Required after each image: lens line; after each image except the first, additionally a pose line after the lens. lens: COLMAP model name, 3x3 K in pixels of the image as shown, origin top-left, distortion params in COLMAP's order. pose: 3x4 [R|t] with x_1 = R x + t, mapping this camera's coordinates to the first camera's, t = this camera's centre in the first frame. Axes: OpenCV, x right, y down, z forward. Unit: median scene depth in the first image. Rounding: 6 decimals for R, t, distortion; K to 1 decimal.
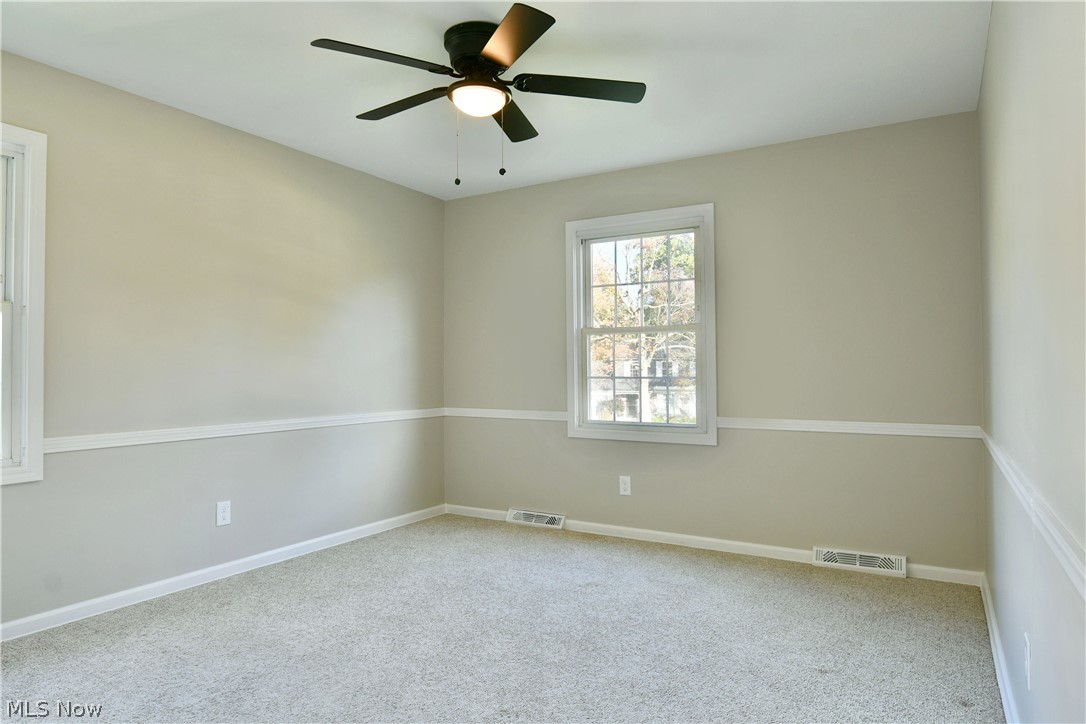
lens RADIAL K [[660.8, 0, 532.5], [0, 660.8, 359.0], [0, 0, 1]] dist [-0.010287, -0.005549]
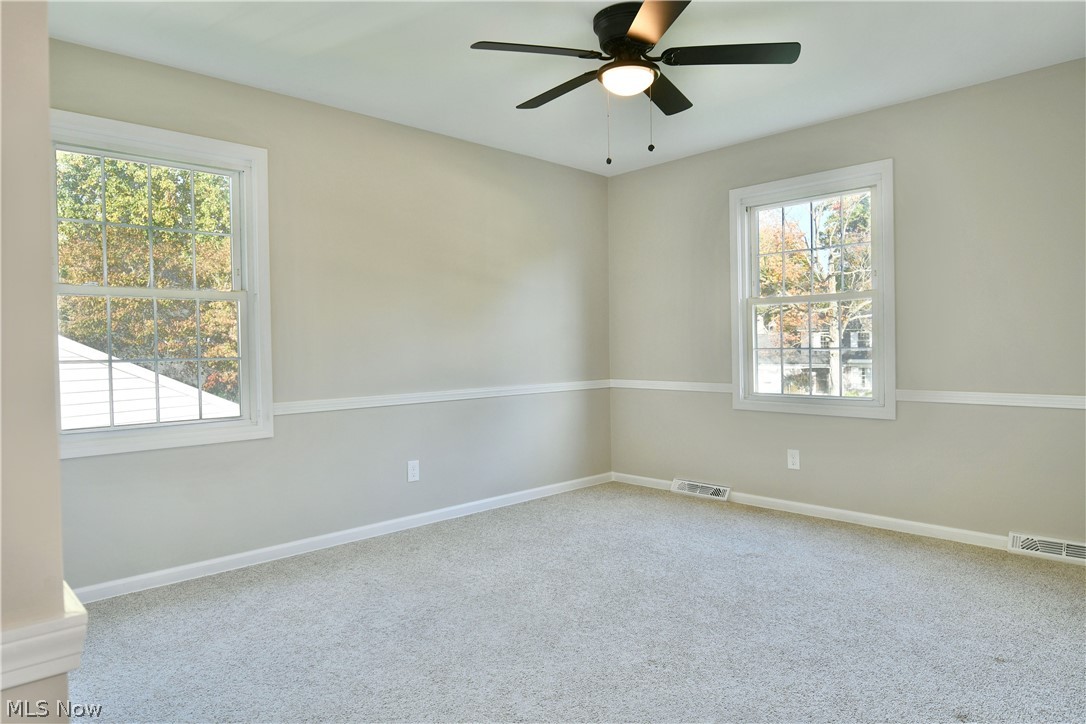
lens RADIAL K [[660.8, 0, 532.5], [0, 660.8, 359.0], [0, 0, 1]] dist [-0.010287, -0.005549]
pose [[0.963664, -0.005506, -0.267059, 0.042106], [0.015846, 0.999205, 0.036576, 0.003292], [0.266646, -0.039478, 0.962986, -0.042611]]
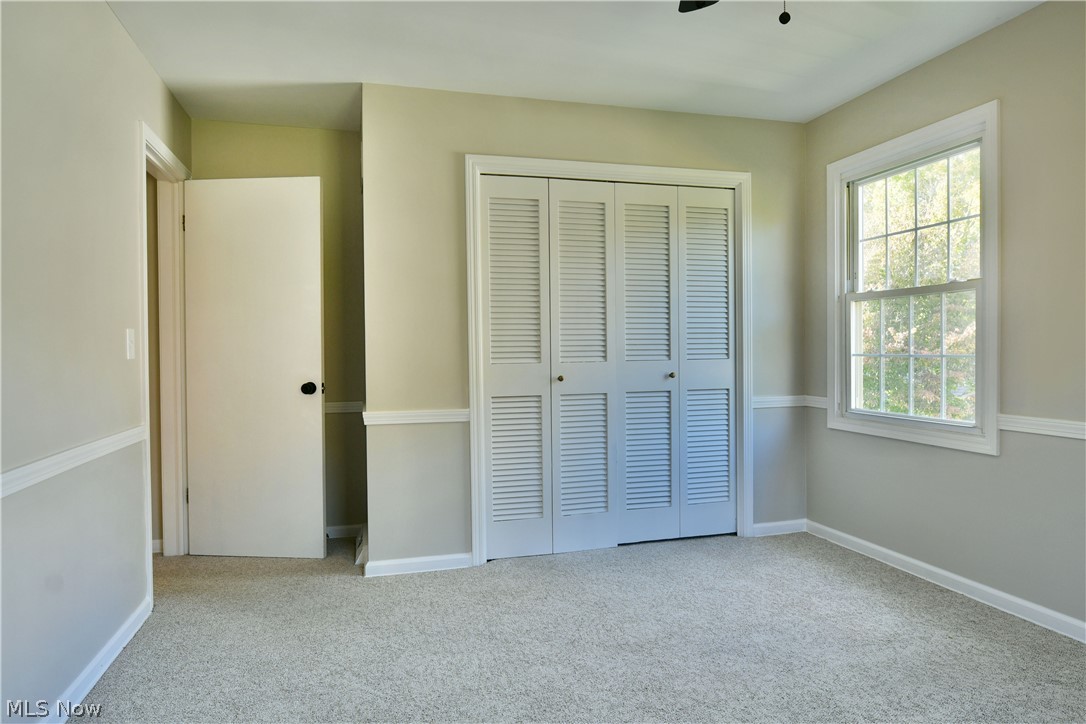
lens RADIAL K [[660.8, 0, 532.5], [0, 660.8, 359.0], [0, 0, 1]] dist [-0.010287, -0.005549]
pose [[-0.687911, 0.026599, -0.725307, 0.431604], [0.028857, 0.999540, 0.009287, 0.011584], [0.725221, -0.014542, -0.688363, 1.161209]]
